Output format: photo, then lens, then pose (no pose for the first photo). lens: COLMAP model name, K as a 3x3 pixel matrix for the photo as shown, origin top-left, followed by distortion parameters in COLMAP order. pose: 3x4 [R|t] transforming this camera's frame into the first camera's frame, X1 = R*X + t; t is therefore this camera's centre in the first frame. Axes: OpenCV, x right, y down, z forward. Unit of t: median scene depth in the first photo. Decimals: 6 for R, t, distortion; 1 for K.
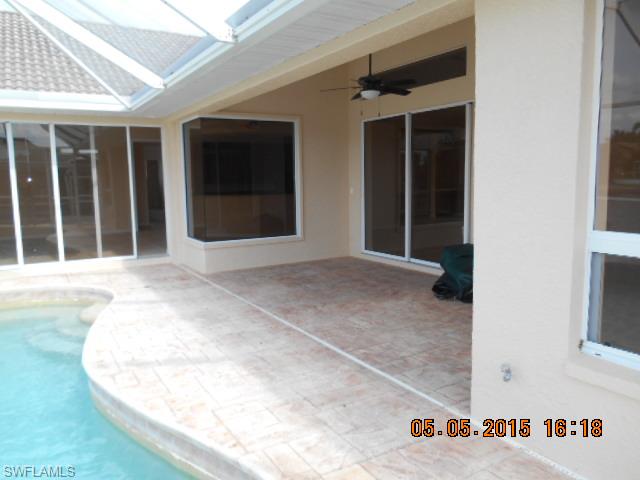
lens RADIAL K [[489.9, 0, 320.0], [0, 489.9, 240.0], [0, 0, 1]] dist [-0.023602, 0.005546]
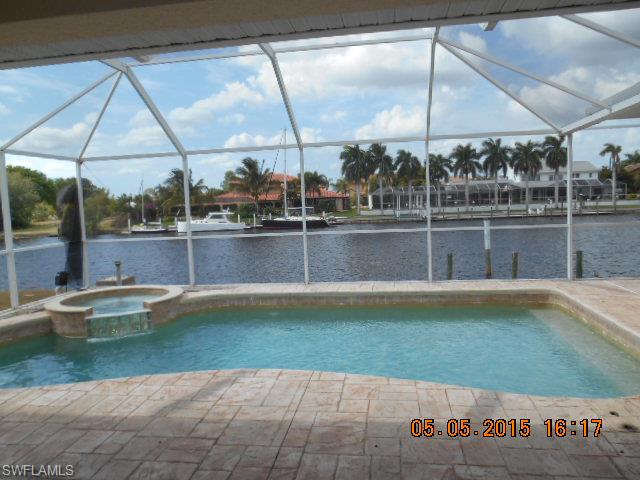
lens RADIAL K [[495.2, 0, 320.0], [0, 495.2, 240.0], [0, 0, 1]] dist [-0.002307, 0.001032]
pose [[-0.635822, 0.102379, -0.765016, 0.289672], [-0.044119, 0.984722, 0.168450, -0.245539], [0.770574, 0.140856, -0.621591, 1.768566]]
